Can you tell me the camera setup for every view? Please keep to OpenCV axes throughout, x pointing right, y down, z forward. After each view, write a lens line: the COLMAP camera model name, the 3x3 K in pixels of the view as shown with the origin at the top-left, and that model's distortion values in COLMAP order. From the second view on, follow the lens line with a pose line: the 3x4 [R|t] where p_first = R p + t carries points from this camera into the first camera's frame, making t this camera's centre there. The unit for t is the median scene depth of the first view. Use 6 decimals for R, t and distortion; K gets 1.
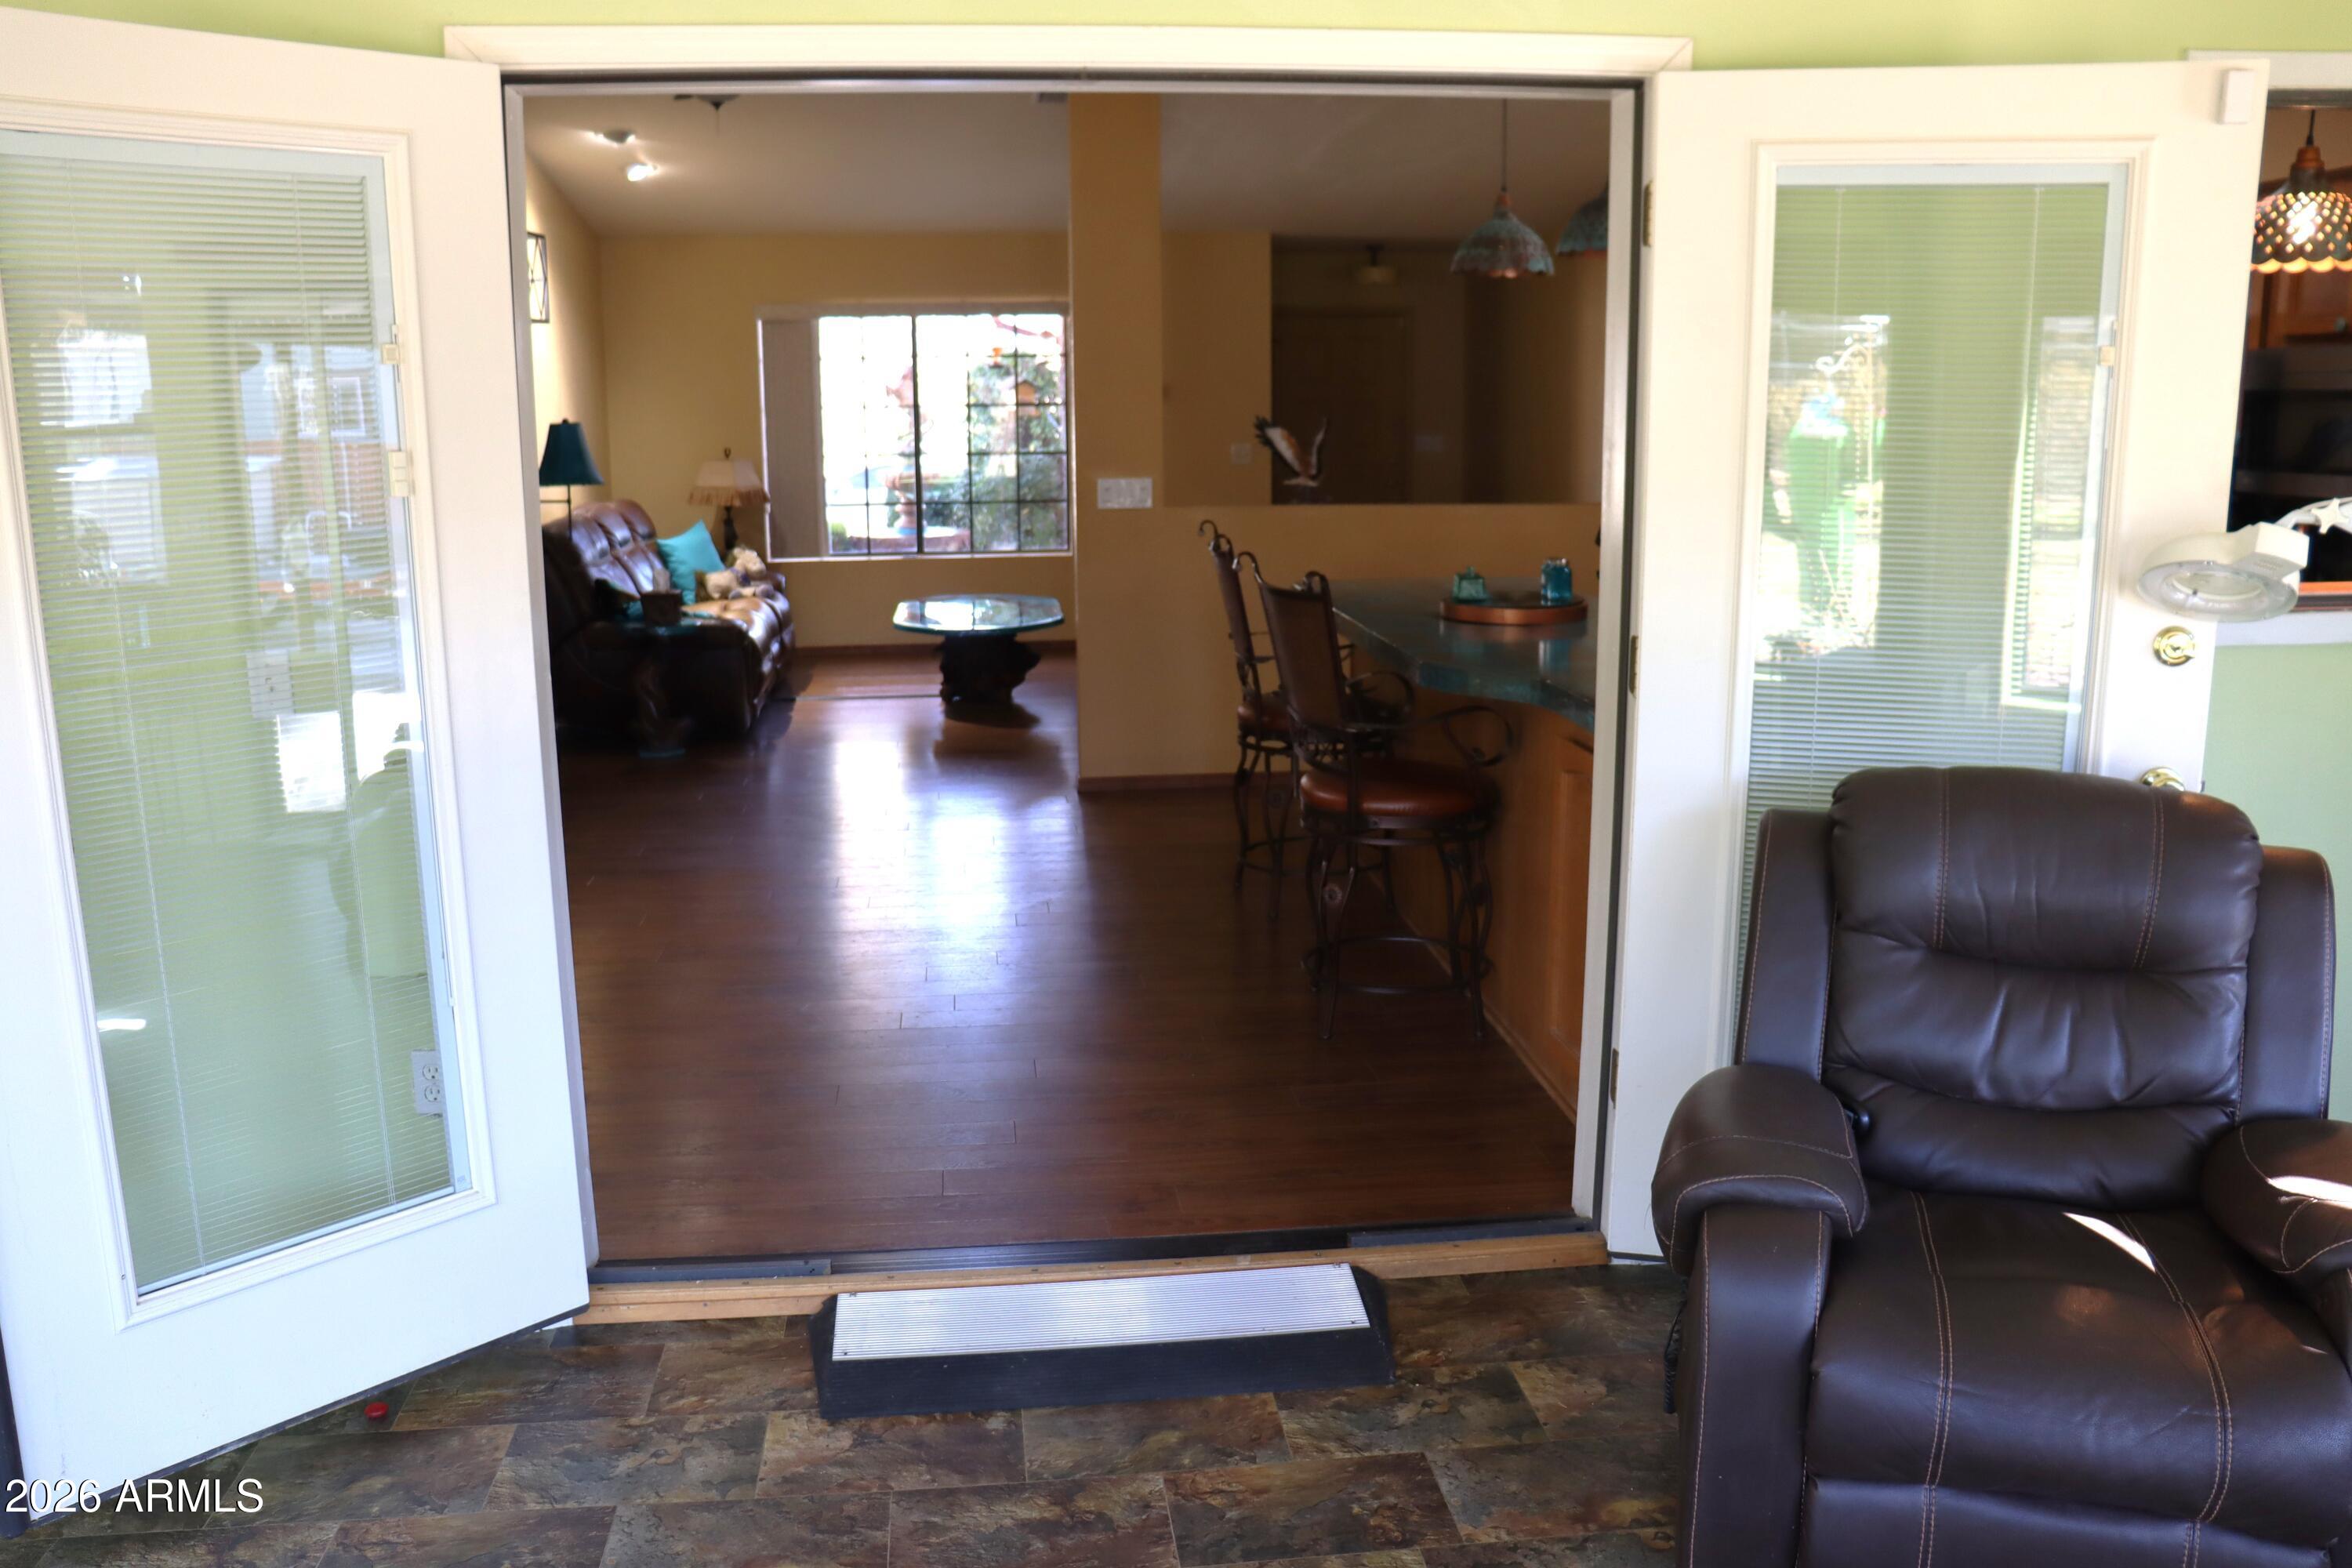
lens RADIAL K [[1883.0, 0, 1176.0], [0, 1883.0, 784.0], [0, 0, 1]] dist [-0.088634, 0.000375]
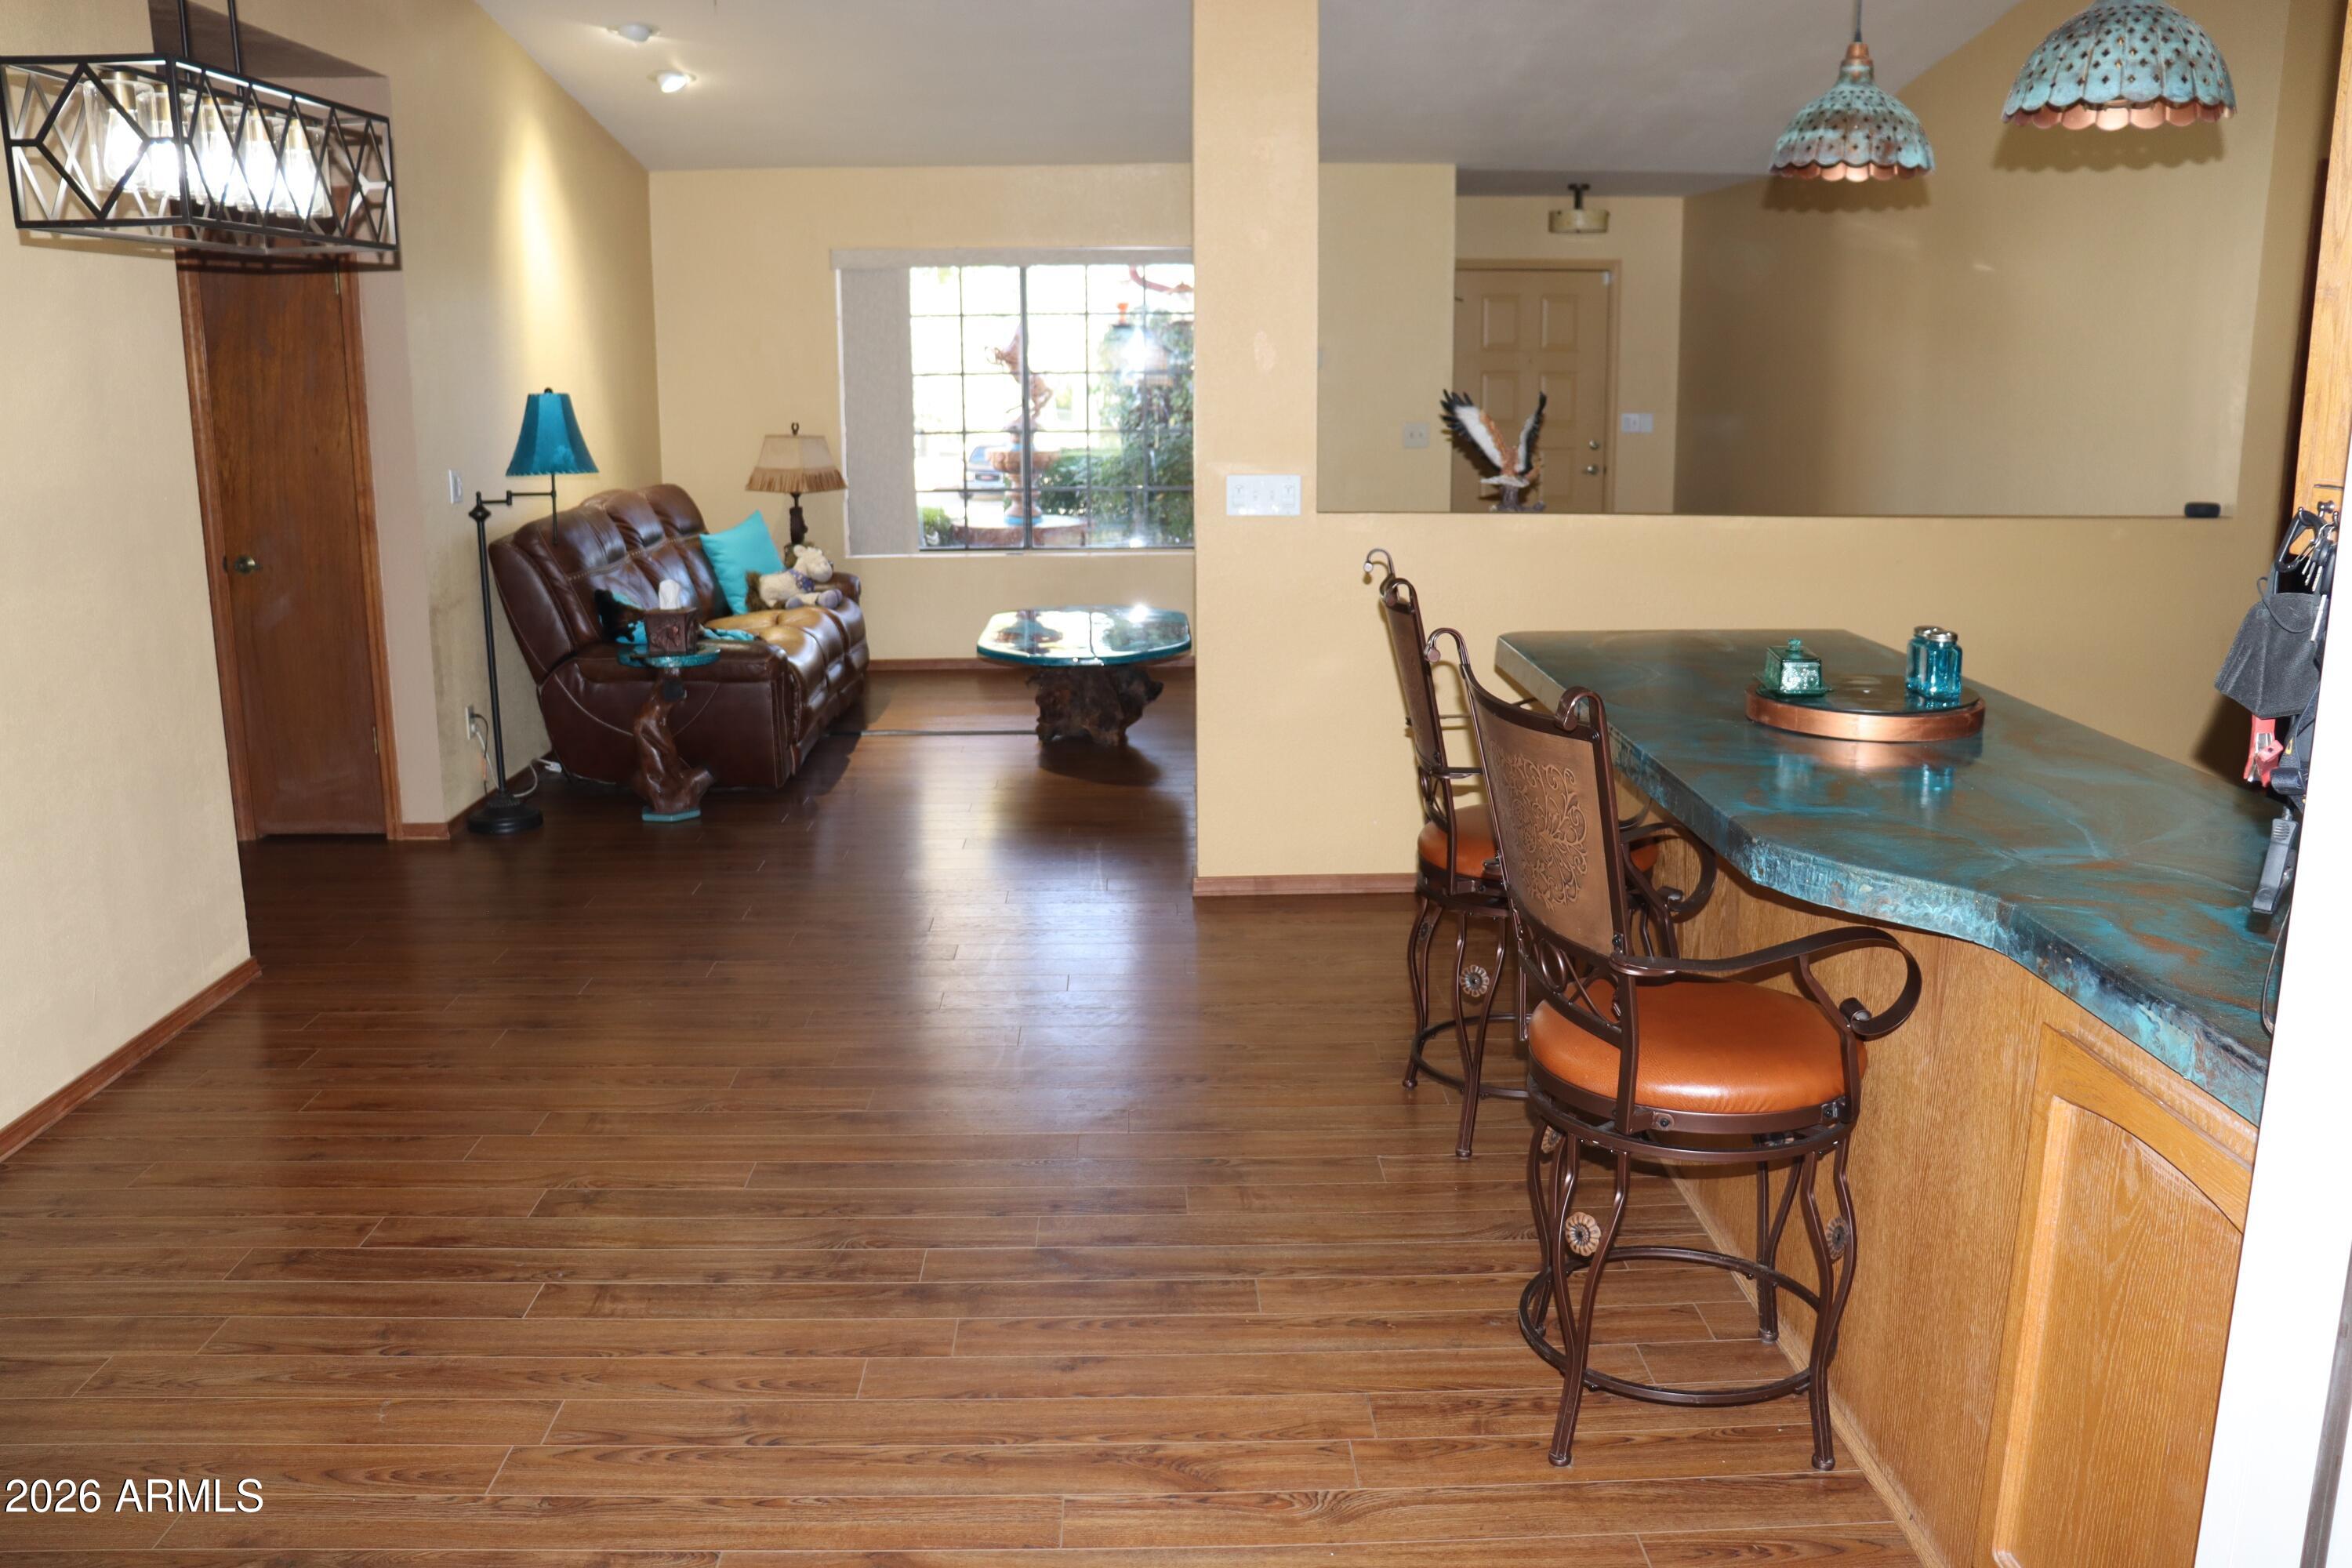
lens RADIAL K [[1883.0, 0, 1176.0], [0, 1883.0, 784.0], [0, 0, 1]] dist [-0.088634, 0.000375]
pose [[0.996303, 0.022640, -0.082874, 0.001784], [-0.021340, 0.999636, 0.016533, -0.041609], [0.083218, -0.014704, 0.996423, 0.206552]]
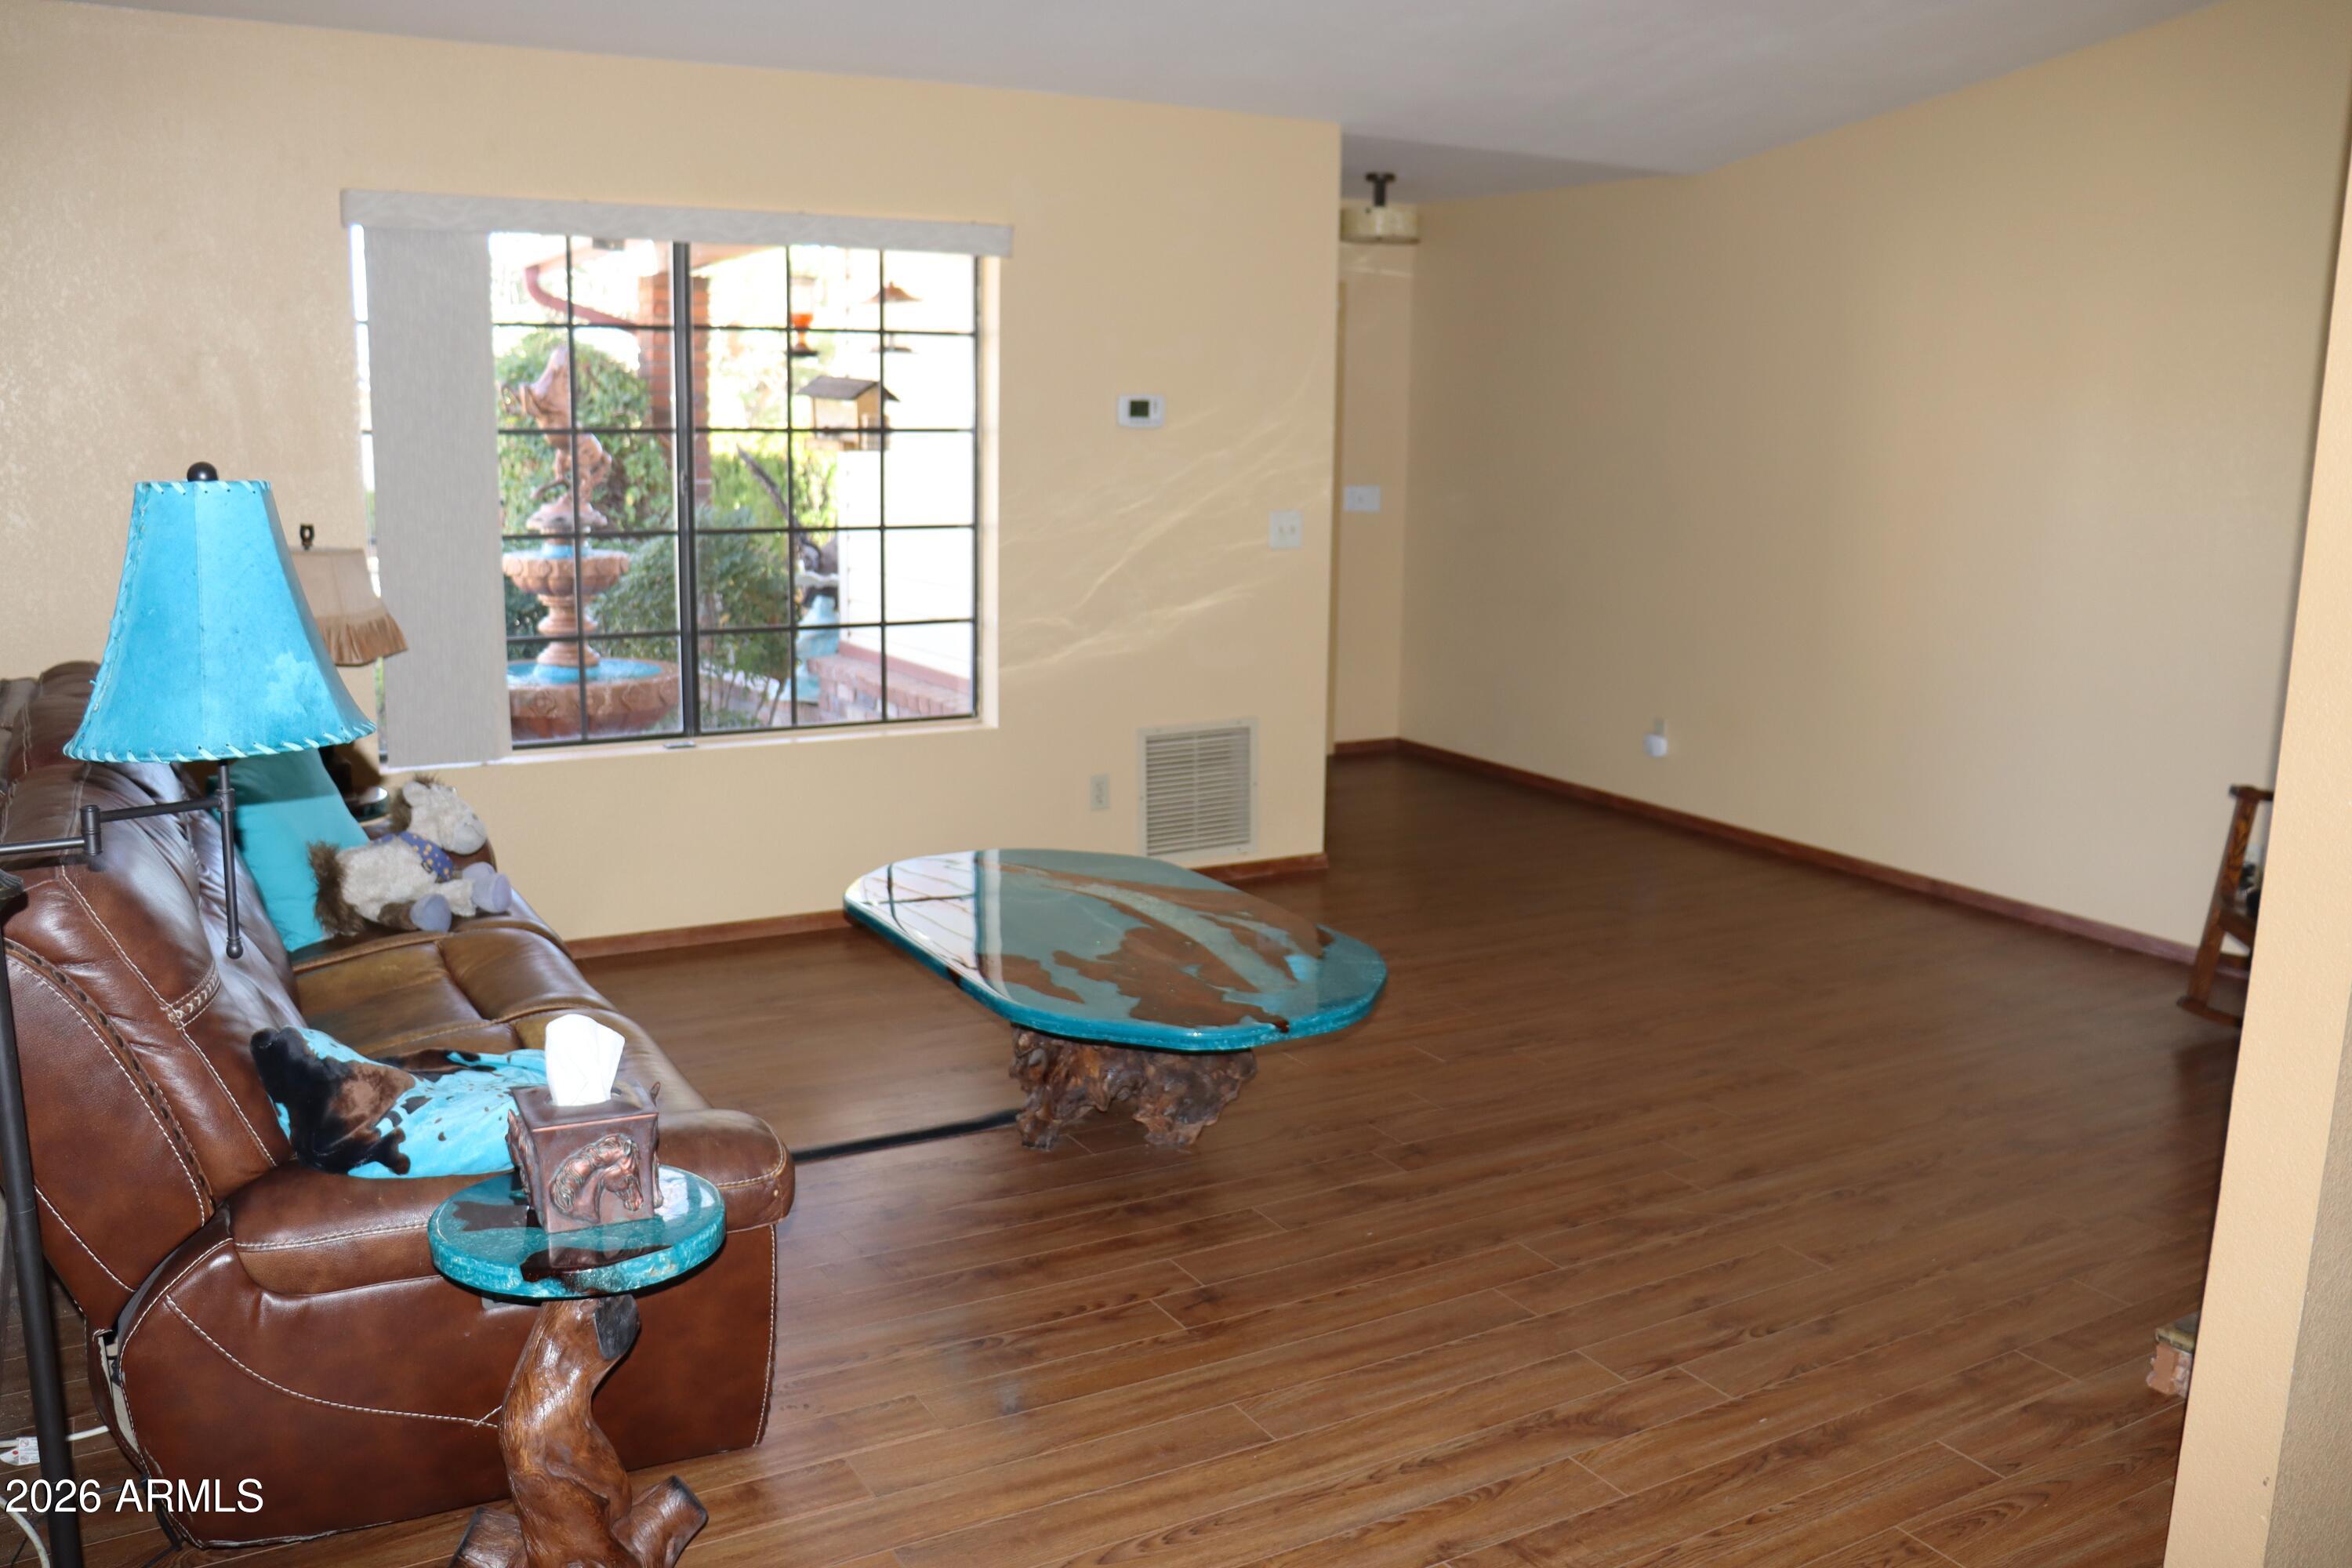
lens RADIAL K [[1883.0, 0, 1176.0], [0, 1883.0, 784.0], [0, 0, 1]] dist [-0.088634, 0.000375]
pose [[0.913748, -0.059724, 0.401868, -0.272368], [0.065318, 0.997864, -0.000220, -0.127327], [-0.400997, 0.026450, 0.915697, 0.633955]]
